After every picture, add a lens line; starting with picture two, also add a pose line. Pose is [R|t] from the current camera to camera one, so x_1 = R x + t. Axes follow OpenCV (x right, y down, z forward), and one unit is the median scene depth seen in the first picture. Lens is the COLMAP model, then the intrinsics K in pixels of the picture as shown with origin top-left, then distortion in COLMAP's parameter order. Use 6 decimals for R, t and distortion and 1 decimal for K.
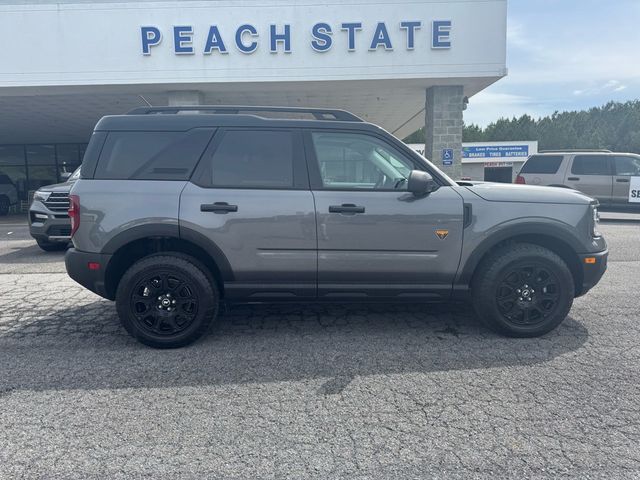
lens RADIAL K [[455.3, 0, 322.1], [0, 455.3, 242.4], [0, 0, 1]] dist [0.027826, -0.032815]
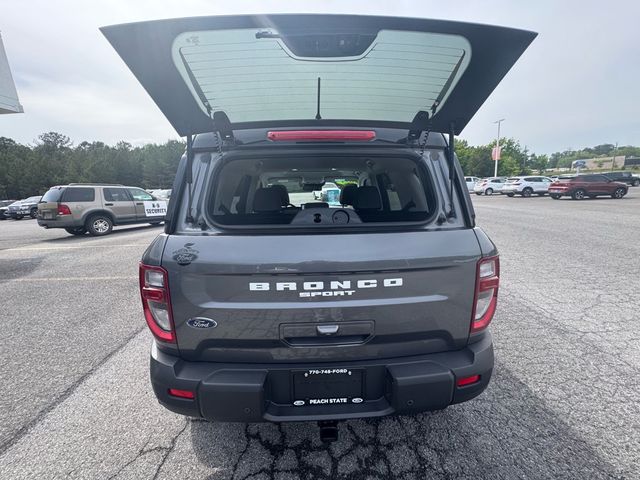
lens RADIAL K [[256.4, 0, 321.2], [0, 256.4, 241.2], [0, 0, 1]] dist [-0.001801, 0.000863]
pose [[-0.011180, -0.190067, 0.981708, -0.805461], [0.173441, 0.966519, 0.189101, -0.205217], [-0.984781, 0.172382, 0.022160, 1.118549]]
